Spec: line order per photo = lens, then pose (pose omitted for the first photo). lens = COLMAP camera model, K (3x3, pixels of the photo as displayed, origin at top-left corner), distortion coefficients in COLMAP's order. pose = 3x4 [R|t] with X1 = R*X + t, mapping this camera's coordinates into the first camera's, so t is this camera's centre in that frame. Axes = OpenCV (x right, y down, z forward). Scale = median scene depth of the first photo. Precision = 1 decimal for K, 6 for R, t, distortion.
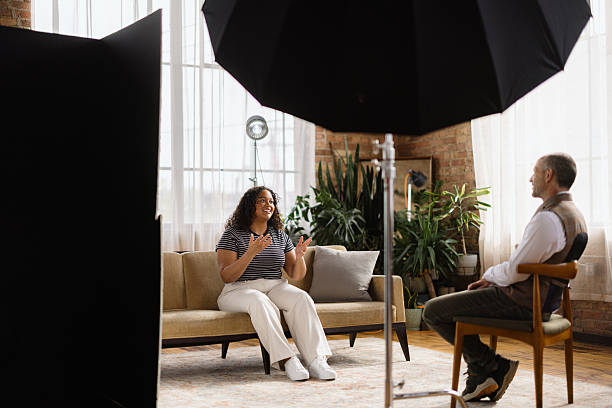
lens RADIAL K [[912.0, 0, 305.6], [0, 912.0, 200.7], [0, 0, 1]] dist [-0.029566, 0.000000]
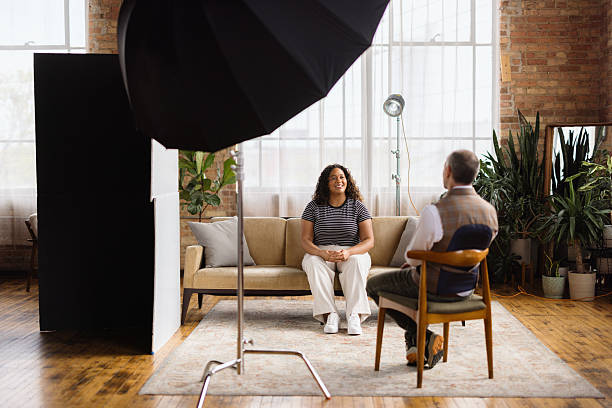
lens RADIAL K [[912.0, 0, 285.5], [0, 912.0, 200.1], [0, 0, 1]] dist [-0.029566, 0.000000]
pose [[0.852530, 0.028488, -0.521902, 0.538875], [0.010334, 0.997400, 0.071324, -0.059121], [0.522577, -0.066199, 0.850018, -0.032764]]
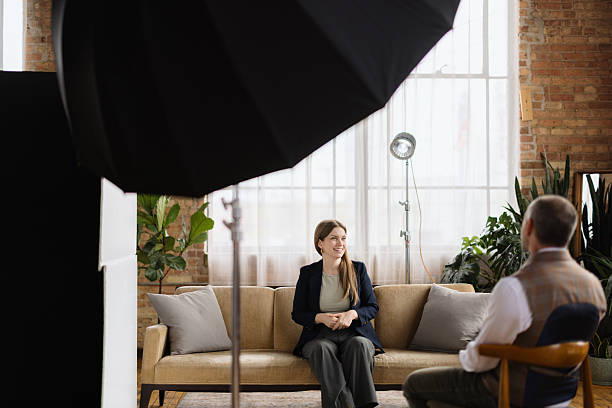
lens RADIAL K [[912.0, 0, 307.5], [0, 912.0, 186.5], [0, 0, 1]] dist [-0.029566, 0.000000]
pose [[0.888238, -0.010945, -0.459254, 0.359278], [0.010488, 0.999939, -0.003547, -0.048915], [0.459264, -0.001666, 0.888298, 0.190419]]
